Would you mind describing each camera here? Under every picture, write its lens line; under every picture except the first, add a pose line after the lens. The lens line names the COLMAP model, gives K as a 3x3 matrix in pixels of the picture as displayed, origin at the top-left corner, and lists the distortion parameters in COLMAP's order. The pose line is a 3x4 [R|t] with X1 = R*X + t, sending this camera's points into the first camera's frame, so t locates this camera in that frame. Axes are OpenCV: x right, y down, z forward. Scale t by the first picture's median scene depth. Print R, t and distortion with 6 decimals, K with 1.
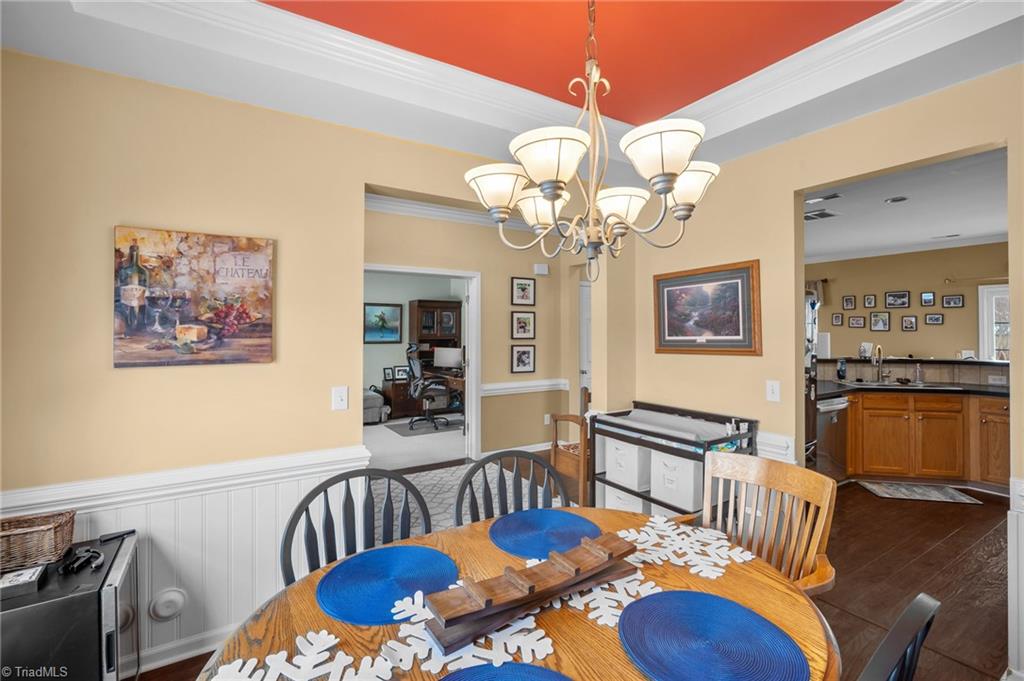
lens RADIAL K [[458.2, 0, 505.5], [0, 458.2, 319.9], [0, 0, 1]] dist [-0.001918, -0.000210]
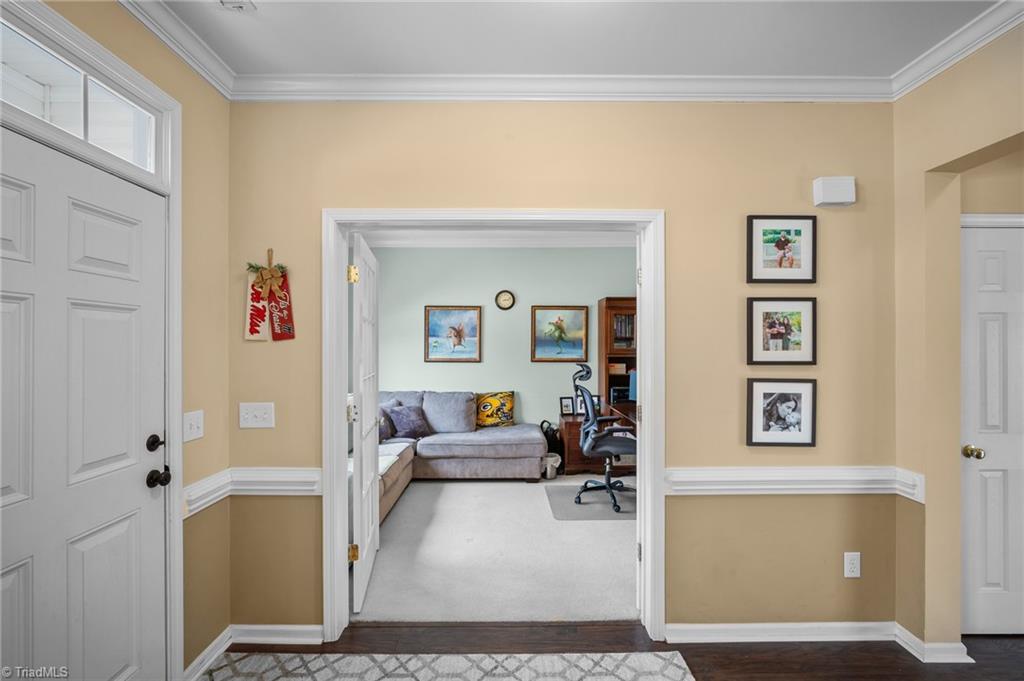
lens RADIAL K [[448.0, 0, 512.0], [0, 448.0, 340.5], [0, 0, 1]] dist [-0.002046, -0.000179]
pose [[0.855178, -0.002894, -0.518326, 0.039535], [0.010717, 0.999869, 0.012099, 0.012585], [0.518224, -0.015901, 0.855097, 0.523892]]
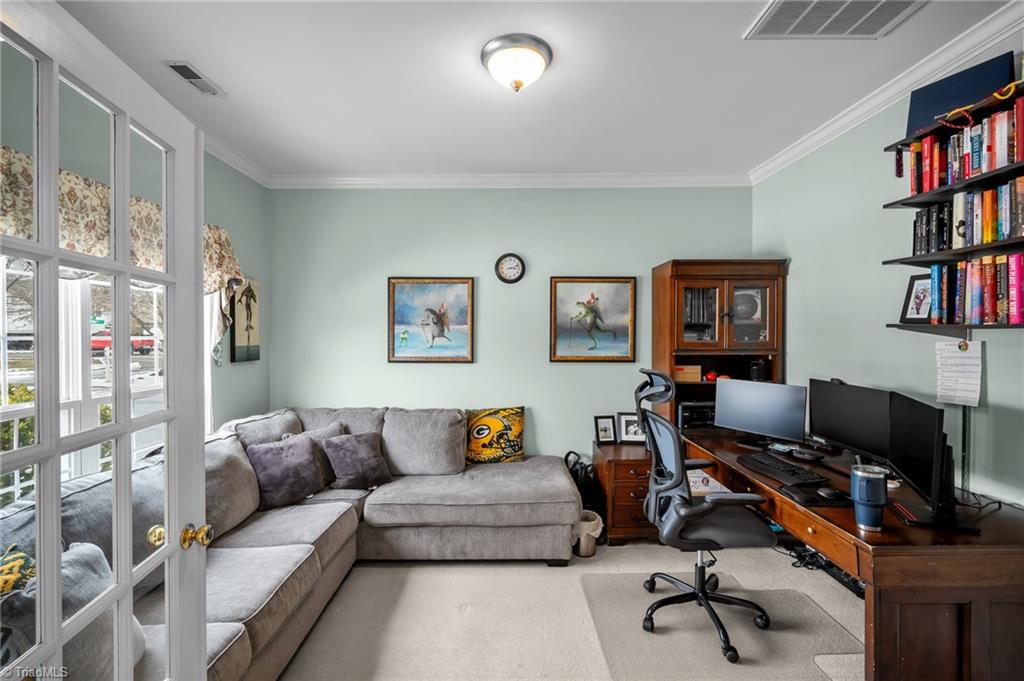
lens RADIAL K [[442.4, 0, 511.4], [0, 442.4, 335.6], [0, 0, 1]] dist [-0.002132, -0.000167]
pose [[0.853554, 0.000960, -0.521003, -0.148802], [0.012848, 0.999655, 0.022891, 0.018371], [0.520845, -0.026233, 0.853248, 0.812164]]
